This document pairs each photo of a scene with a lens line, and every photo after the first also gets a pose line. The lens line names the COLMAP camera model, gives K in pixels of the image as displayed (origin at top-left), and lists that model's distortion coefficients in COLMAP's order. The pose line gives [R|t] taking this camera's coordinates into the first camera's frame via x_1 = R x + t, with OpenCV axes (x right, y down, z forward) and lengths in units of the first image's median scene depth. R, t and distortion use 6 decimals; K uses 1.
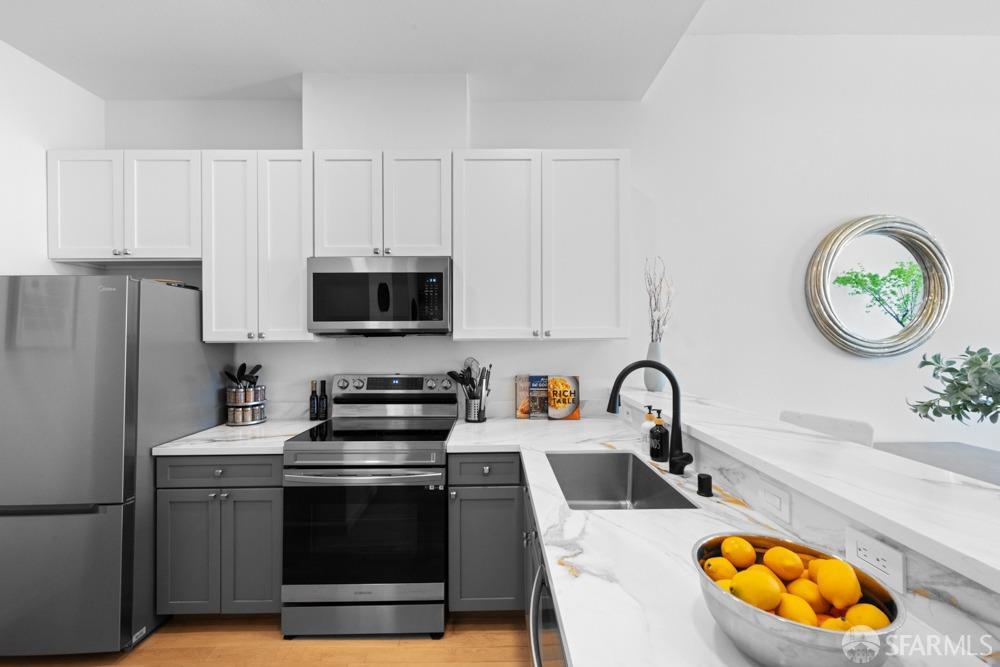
lens RADIAL K [[401.5, 0, 502.6], [0, 401.5, 335.5], [0, 0, 1]] dist [0.000318, 0.000620]
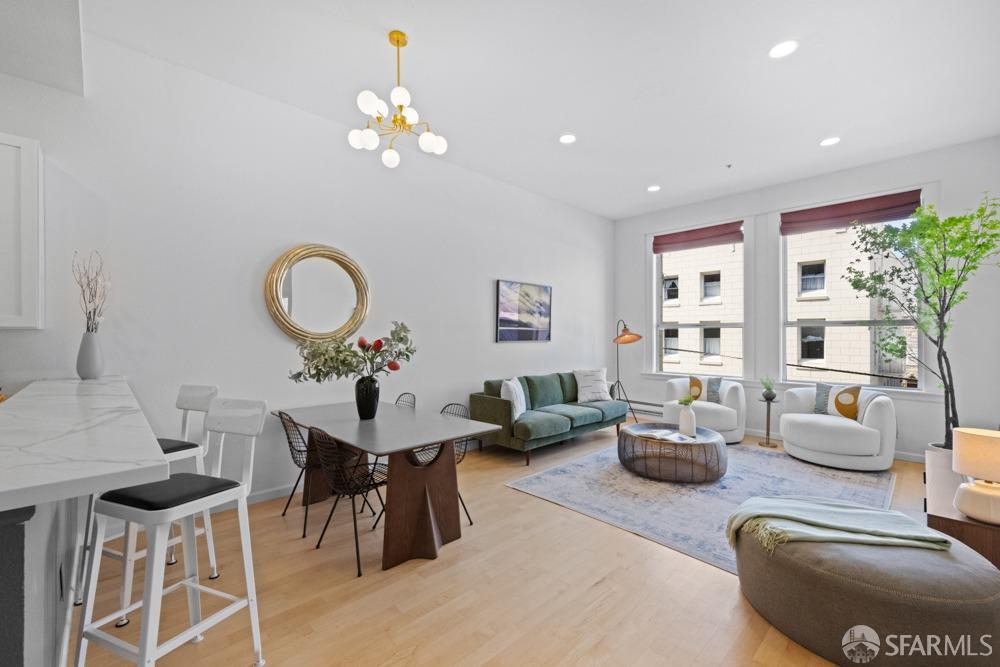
lens RADIAL K [[408.5, 0, 503.5], [0, 408.5, 334.1], [0, 0, 1]] dist [-0.003834, 0.000623]
pose [[0.731807, 0.007547, 0.681470, 0.491448], [-0.001932, 0.999958, -0.009000, 0.030539], [-0.681509, 0.005270, 0.731791, -0.559863]]
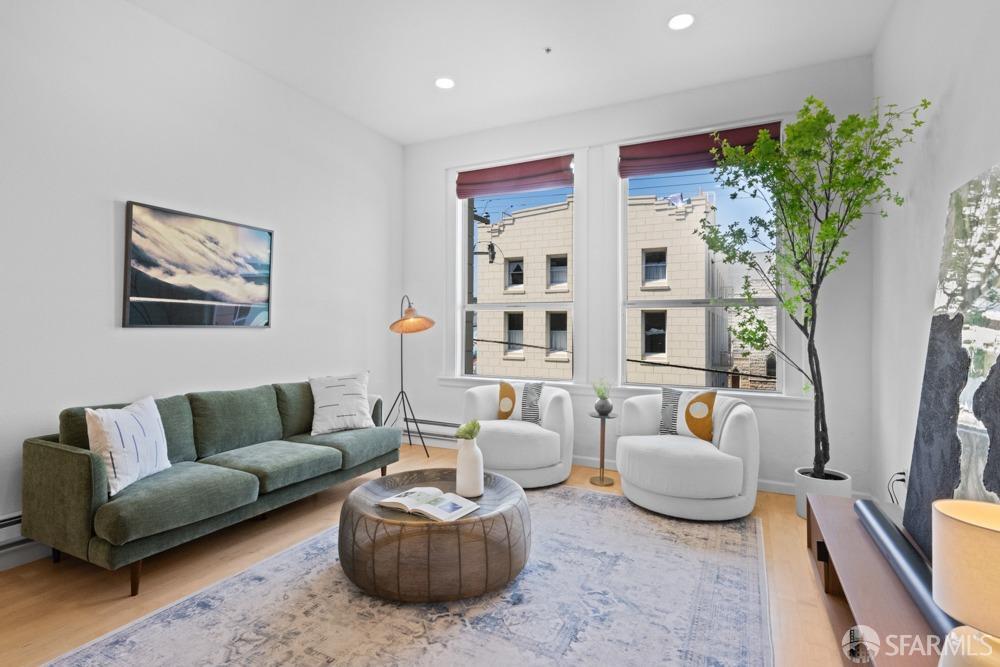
lens RADIAL K [[490.6, 0, 501.2], [0, 490.6, 320.8], [0, 0, 1]] dist [-0.004333, -0.000062]
pose [[0.457718, 0.022290, 0.888818, 1.310809], [-0.004251, 0.999729, -0.022882, 0.066407], [-0.889087, 0.006695, 0.457688, -0.405838]]
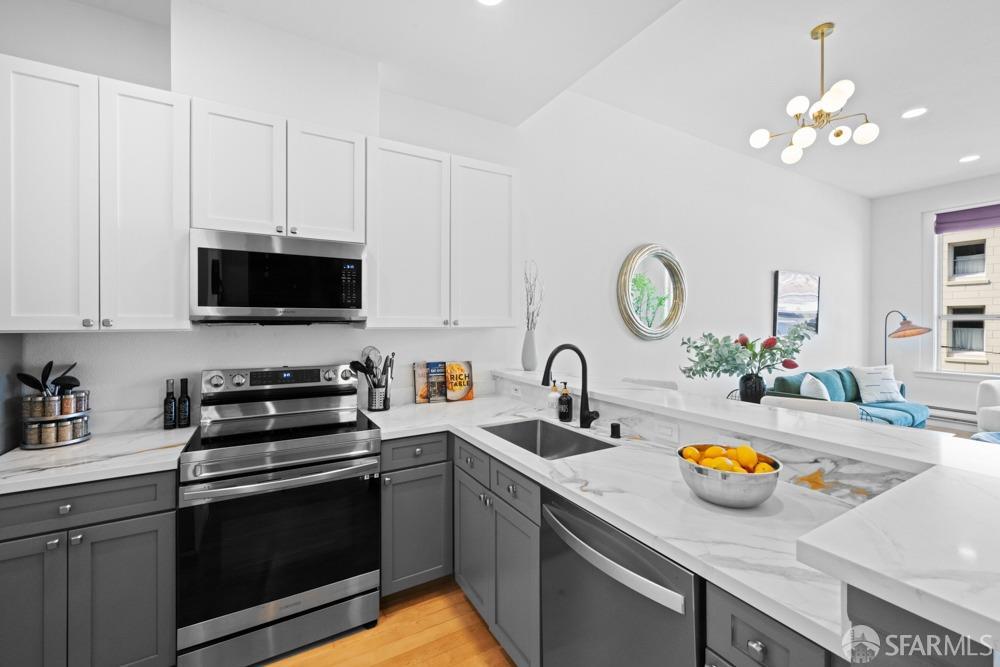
lens RADIAL K [[401.5, 0, 502.7], [0, 401.5, 325.4], [0, 0, 1]] dist [0.000318, 0.000620]
pose [[0.874714, 0.003263, 0.484629, -0.311028], [-0.004215, 0.999991, 0.000875, 0.001091], [-0.484621, -0.002808, 0.874720, -0.025598]]
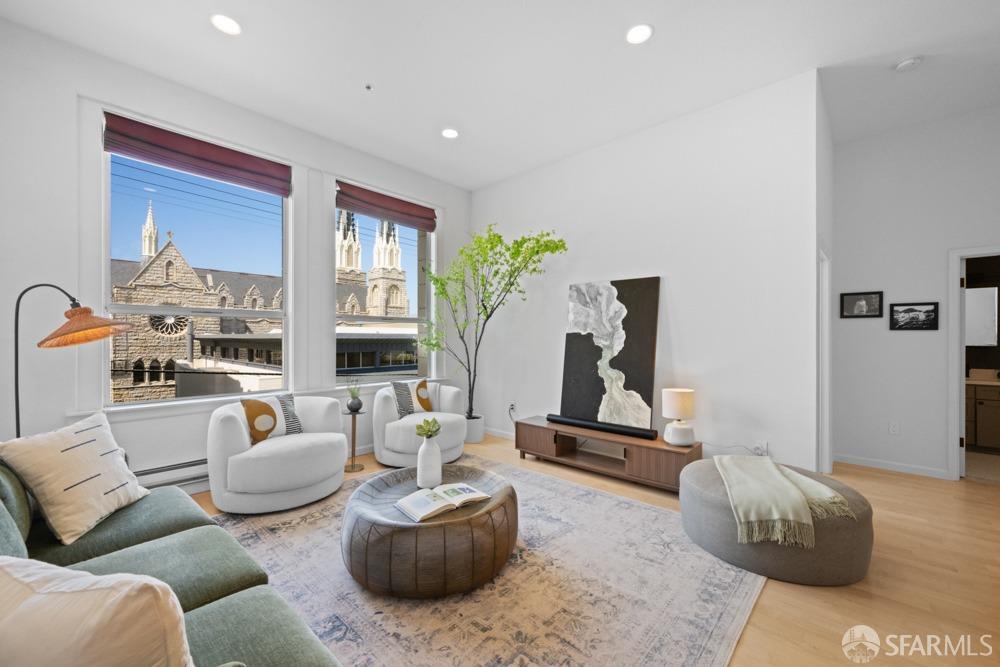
lens RADIAL K [[401.5, 0, 498.8], [0, 401.5, 338.3], [0, 0, 1]] dist [0.000318, 0.000620]
pose [[-0.726434, 0.003832, 0.687225, 1.448760], [0.006971, 0.999974, 0.001793, 0.053906], [-0.687200, 0.006093, -0.726442, 0.938467]]
